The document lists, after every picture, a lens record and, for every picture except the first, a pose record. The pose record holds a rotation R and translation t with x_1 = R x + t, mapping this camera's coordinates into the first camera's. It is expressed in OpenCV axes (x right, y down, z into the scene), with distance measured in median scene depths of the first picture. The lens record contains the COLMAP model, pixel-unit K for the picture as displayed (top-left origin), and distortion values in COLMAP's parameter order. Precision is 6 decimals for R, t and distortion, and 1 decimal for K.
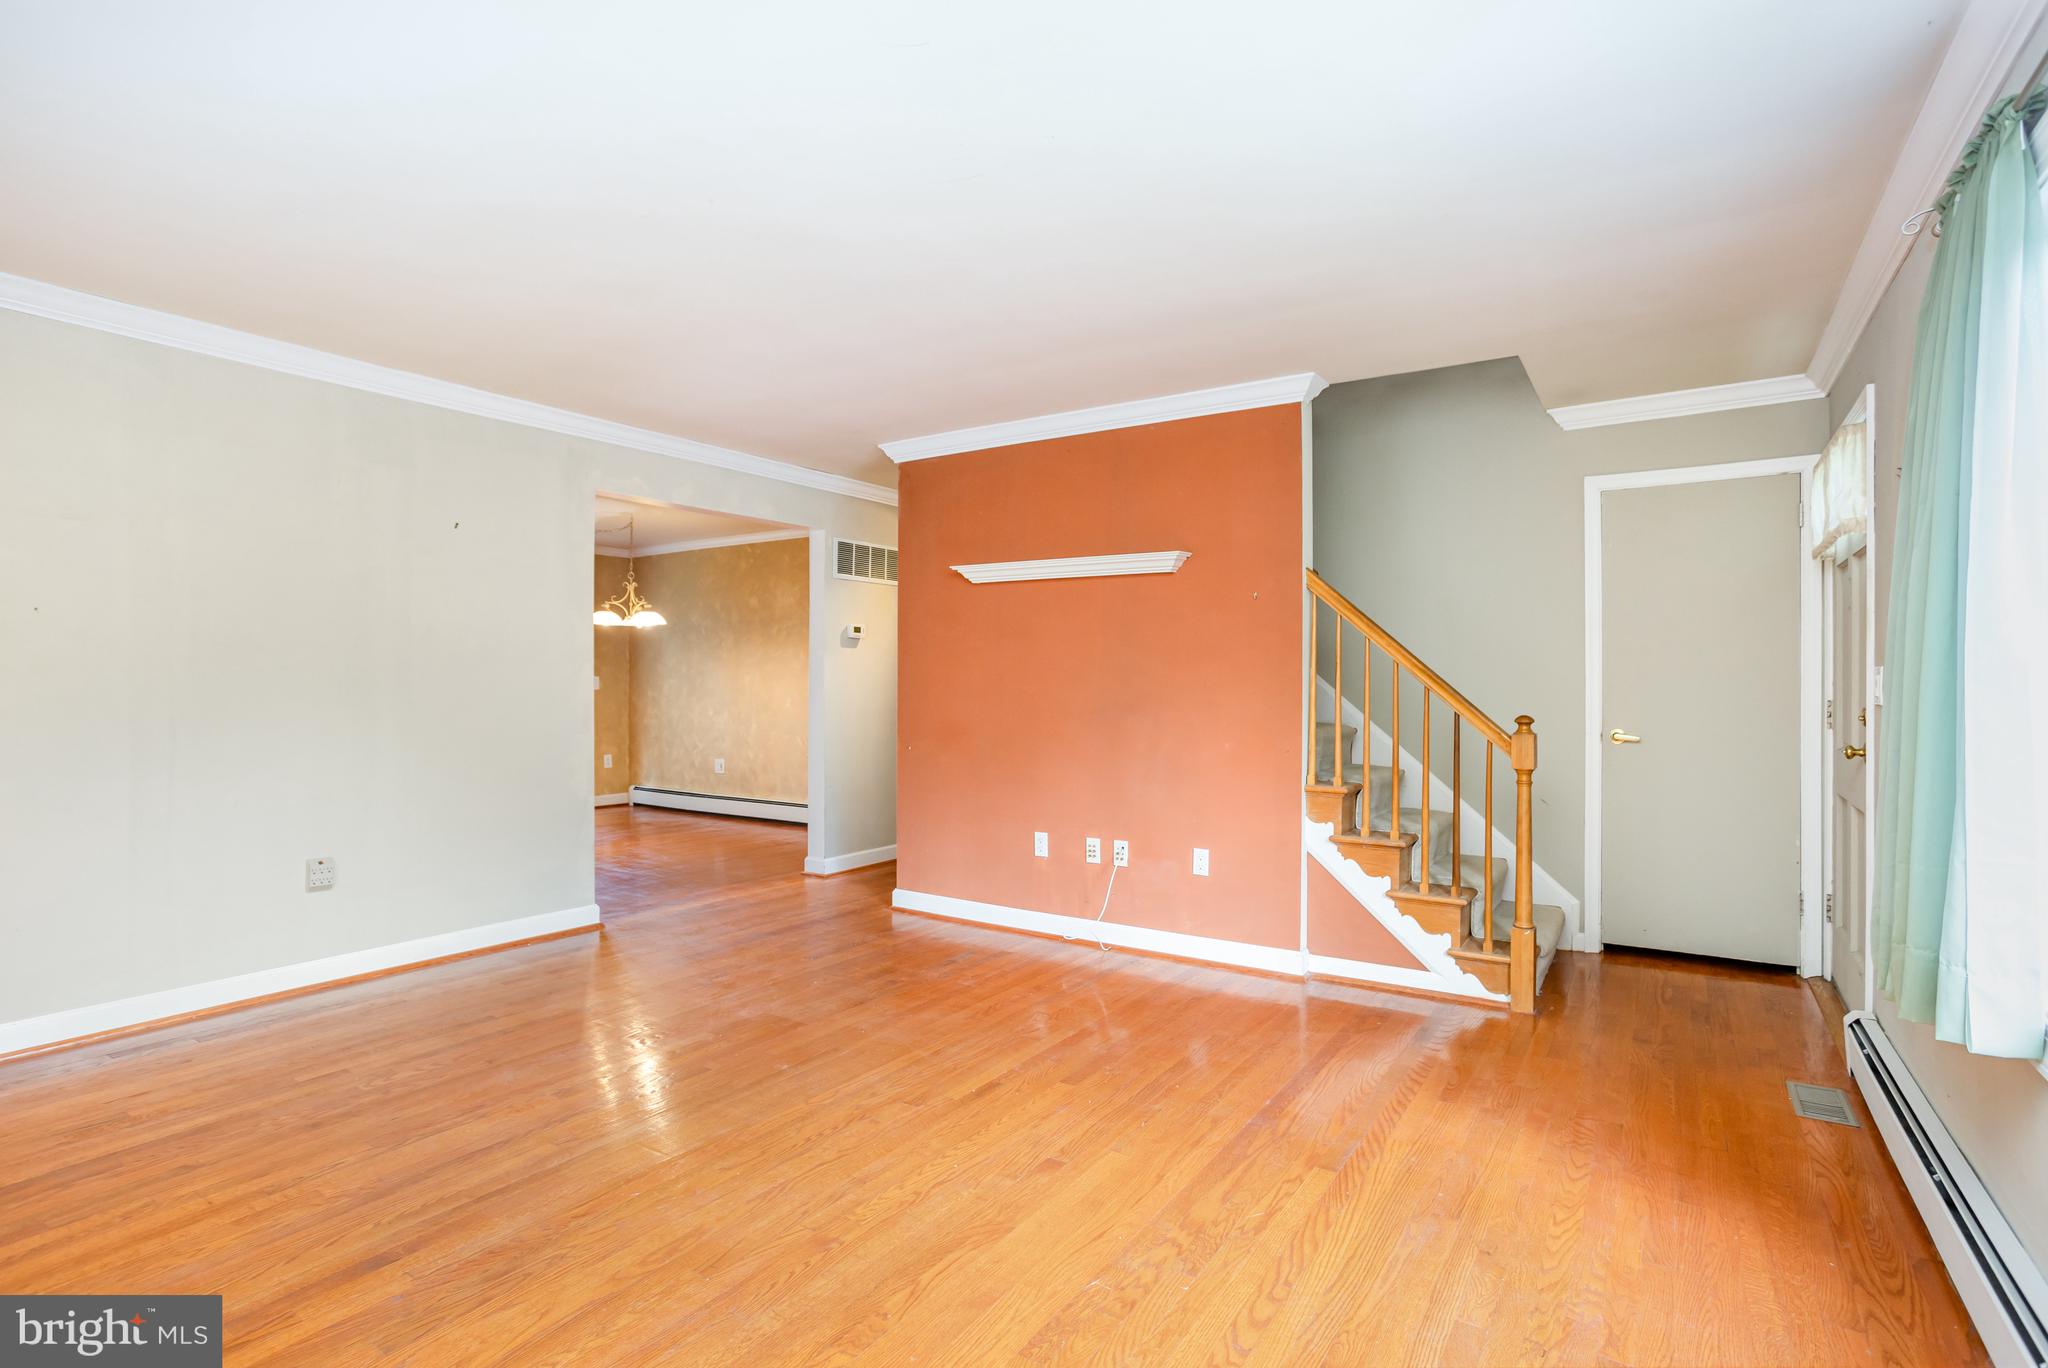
lens RADIAL K [[987.6, 0, 1002.4], [0, 987.6, 681.4], [0, 0, 1]] dist [-0.040337, 0.017599]
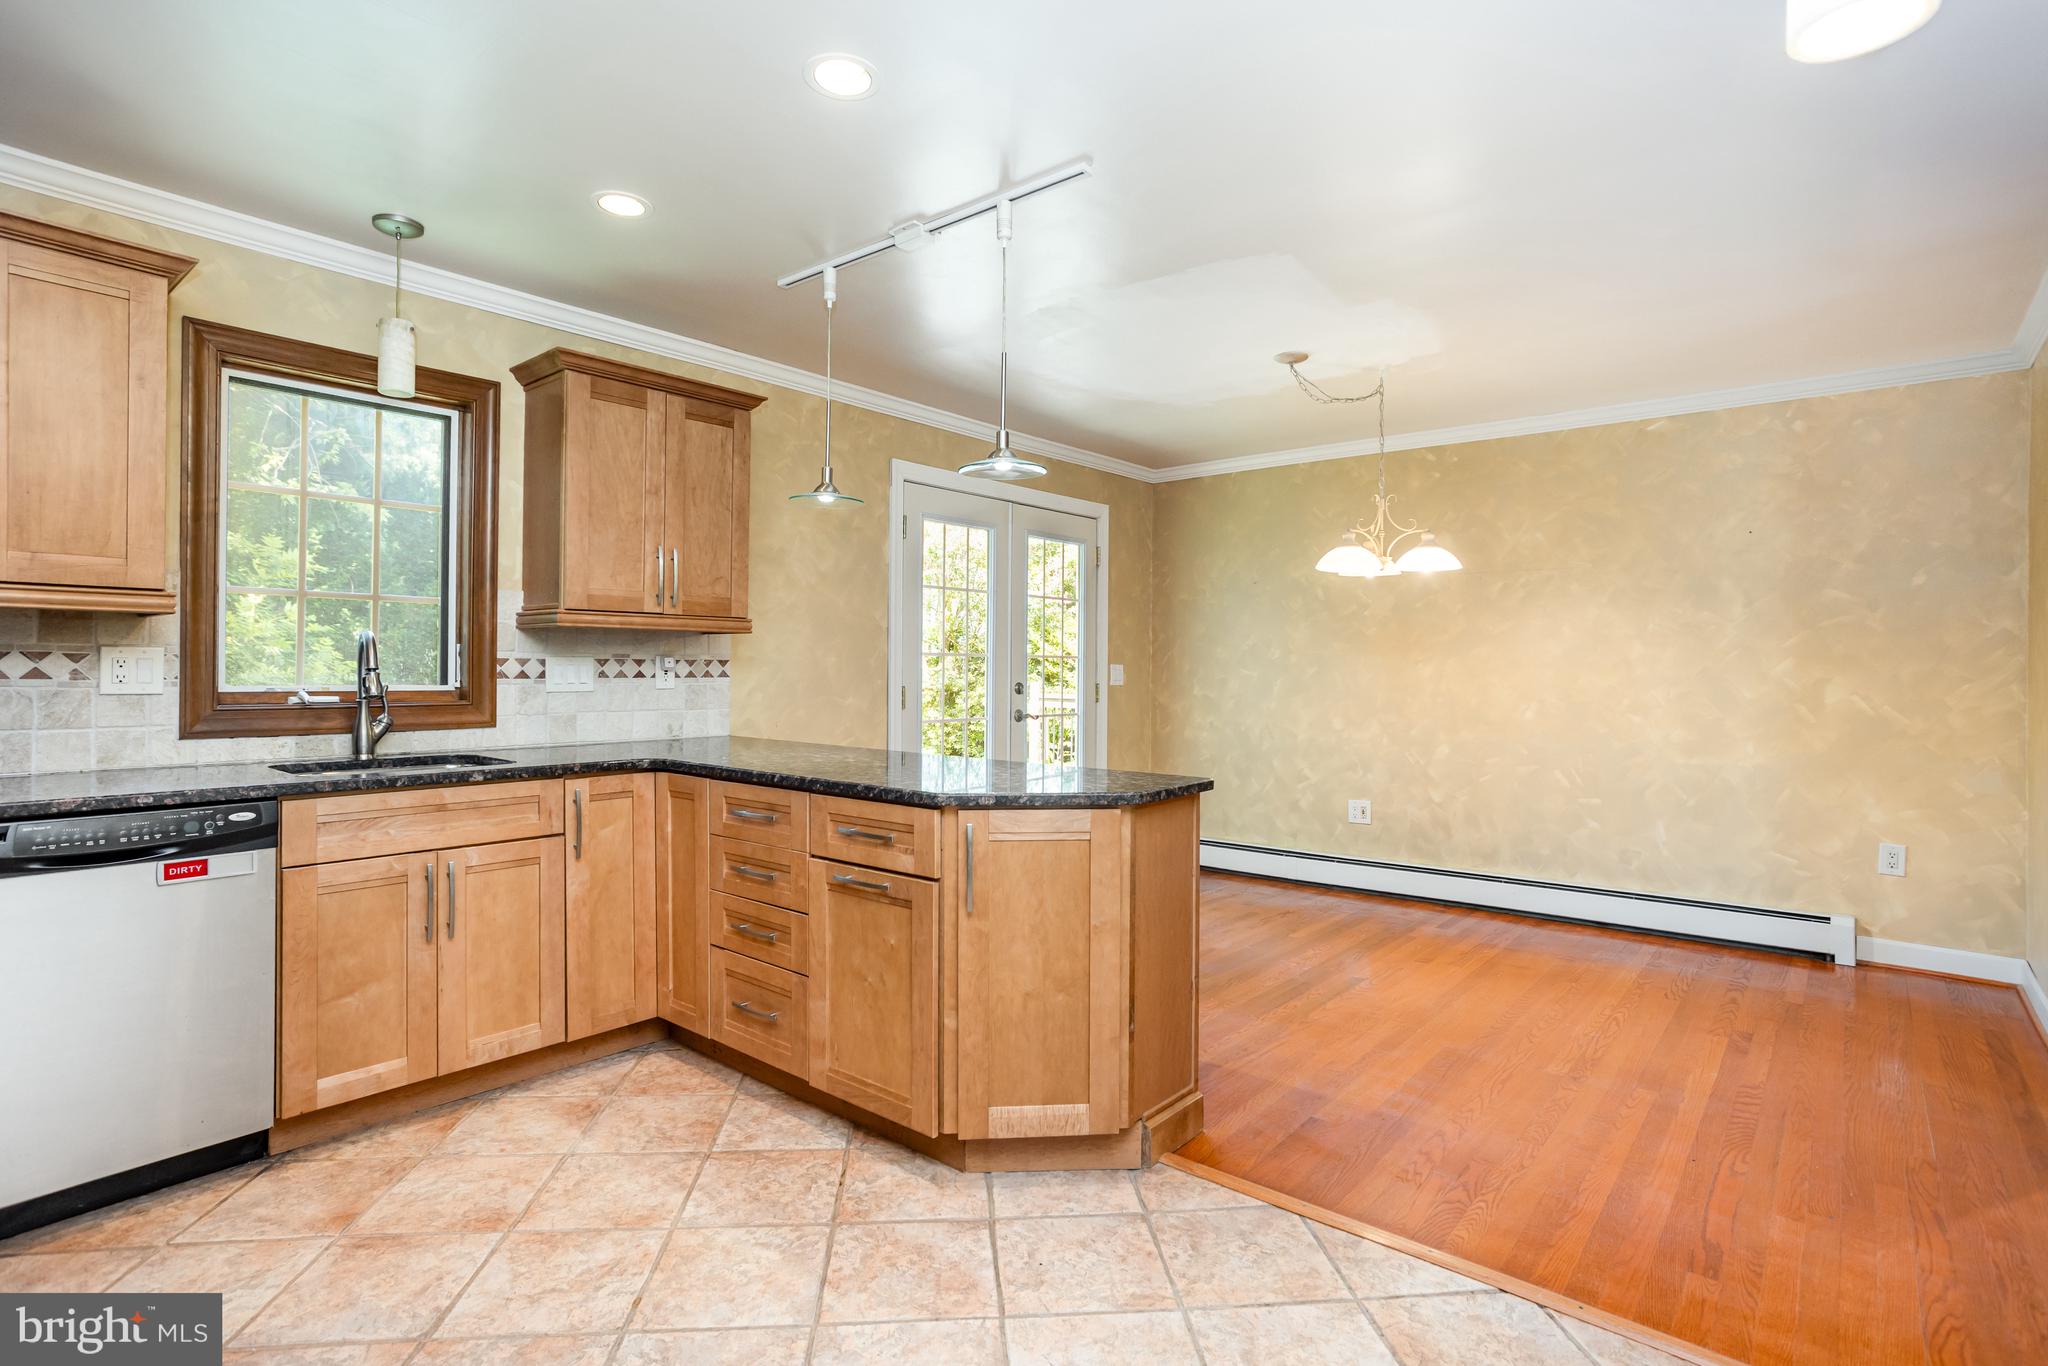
lens RADIAL K [[987.6, 0, 1026.6], [0, 987.6, 668.1], [0, 0, 1]] dist [-0.040337, 0.017599]
pose [[0.994037, -0.000573, -0.109041, -0.426441], [0.000873, 0.999996, 0.002708, -0.005166], [0.109039, -0.002787, 0.994034, 0.365302]]
